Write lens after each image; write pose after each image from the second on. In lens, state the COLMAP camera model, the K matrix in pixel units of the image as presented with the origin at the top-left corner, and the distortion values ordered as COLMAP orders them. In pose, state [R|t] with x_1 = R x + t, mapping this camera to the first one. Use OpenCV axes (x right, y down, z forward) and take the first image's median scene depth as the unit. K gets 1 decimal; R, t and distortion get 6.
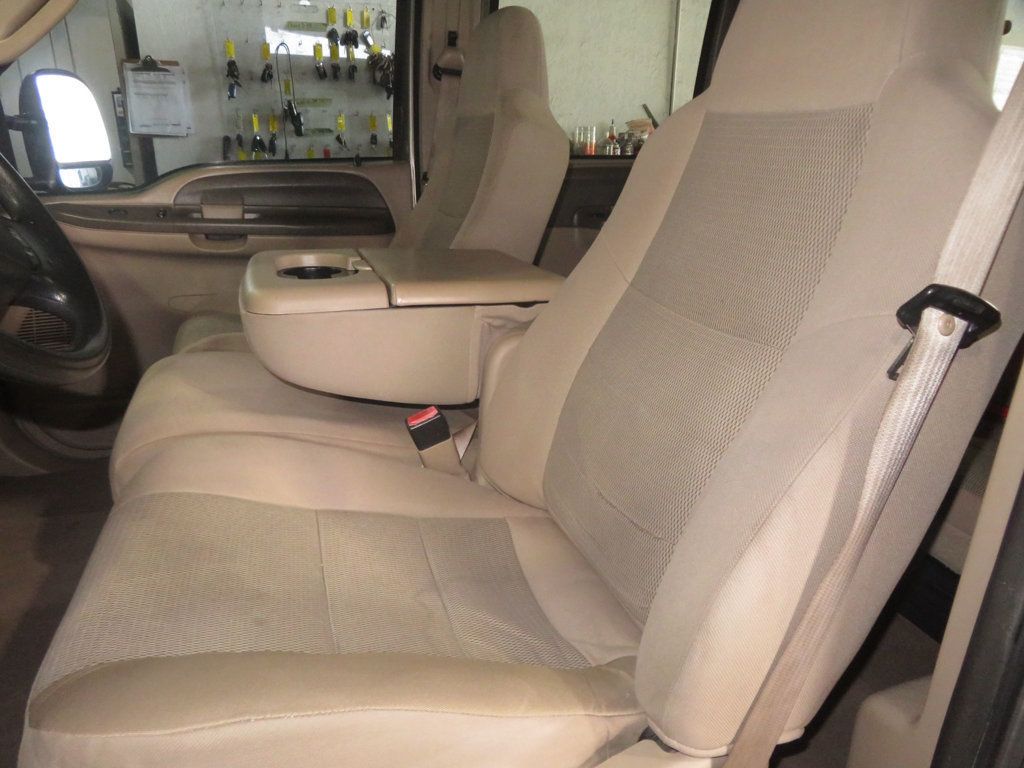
lens RADIAL K [[728.5, 0, 537.4], [0, 728.5, 366.2], [0, 0, 1]] dist [-0.008450, 0.017764]
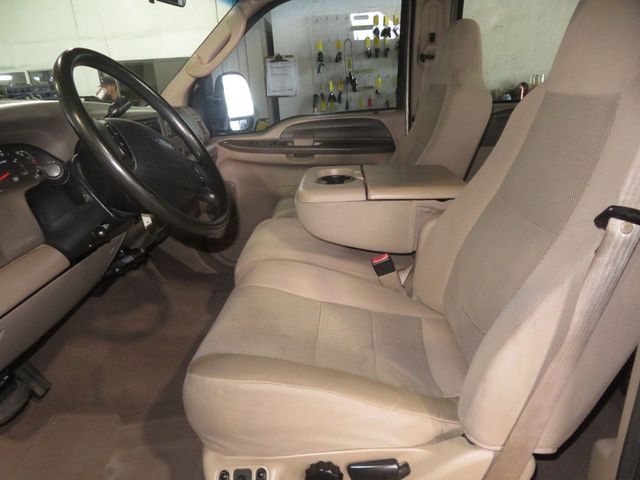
lens RADIAL K [[455.3, 0, 339.4], [0, 455.3, 223.3], [0, 0, 1]] dist [-0.008450, 0.017764]
pose [[0.939081, 0.044268, -0.340832, 0.108730], [-0.047381, 0.998877, -0.000810, -0.012325], [0.340414, 0.016910, 0.940124, -0.109428]]
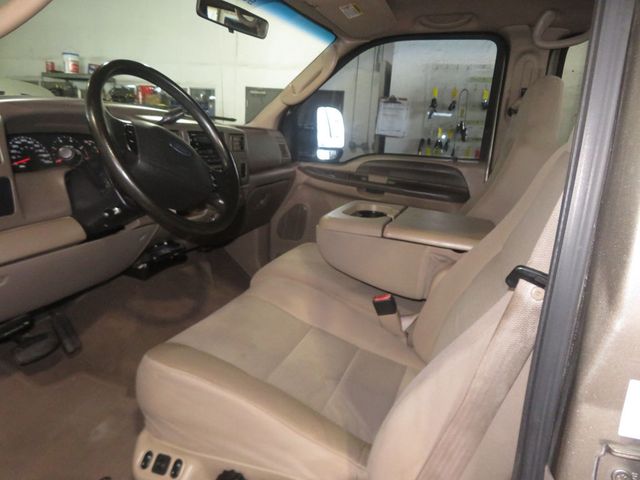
lens RADIAL K [[455.3, 0, 332.8], [0, 455.3, 227.2], [0, 0, 1]] dist [-0.008450, 0.017764]
pose [[0.812026, 0.175957, -0.556465, 0.273936], [-0.239955, 0.969809, -0.043498, -0.017878], [0.532011, 0.168848, 0.829732, -0.041735]]
